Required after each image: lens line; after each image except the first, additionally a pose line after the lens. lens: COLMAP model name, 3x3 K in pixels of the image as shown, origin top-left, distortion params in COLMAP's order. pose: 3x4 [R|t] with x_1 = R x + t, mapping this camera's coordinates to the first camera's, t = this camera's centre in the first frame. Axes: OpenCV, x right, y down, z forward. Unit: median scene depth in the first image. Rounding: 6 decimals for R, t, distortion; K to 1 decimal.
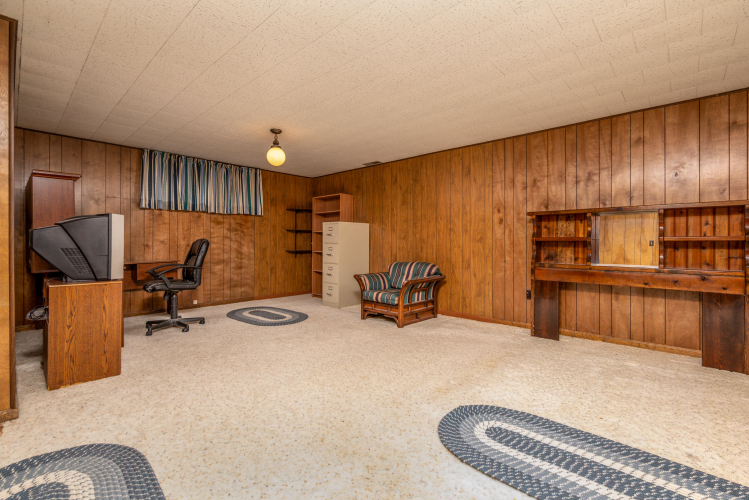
lens RADIAL K [[340.2, 0, 378.5], [0, 340.2, 242.8], [0, 0, 1]] dist [0.000179, 0.000678]
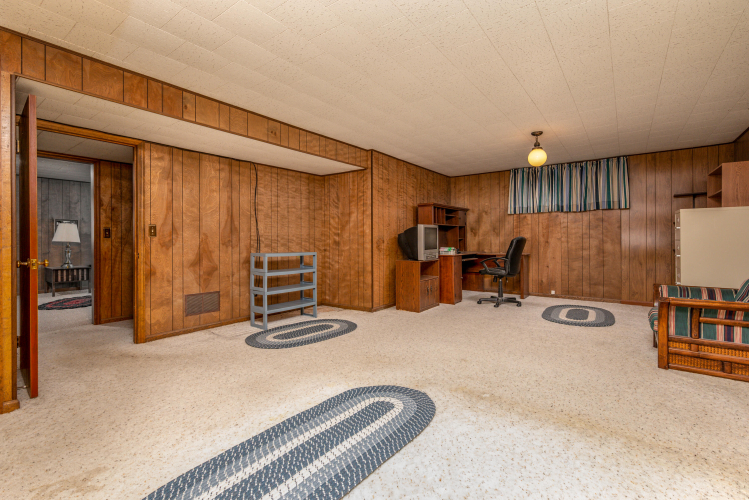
lens RADIAL K [[340.2, 0, 378.7], [0, 340.2, 246.0], [0, 0, 1]] dist [0.000179, 0.000678]
pose [[0.107017, 0.017632, -0.994101, 0.692569], [0.000953, 0.999840, 0.017836, -0.000028], [0.994257, -0.002856, 0.106983, 0.403140]]
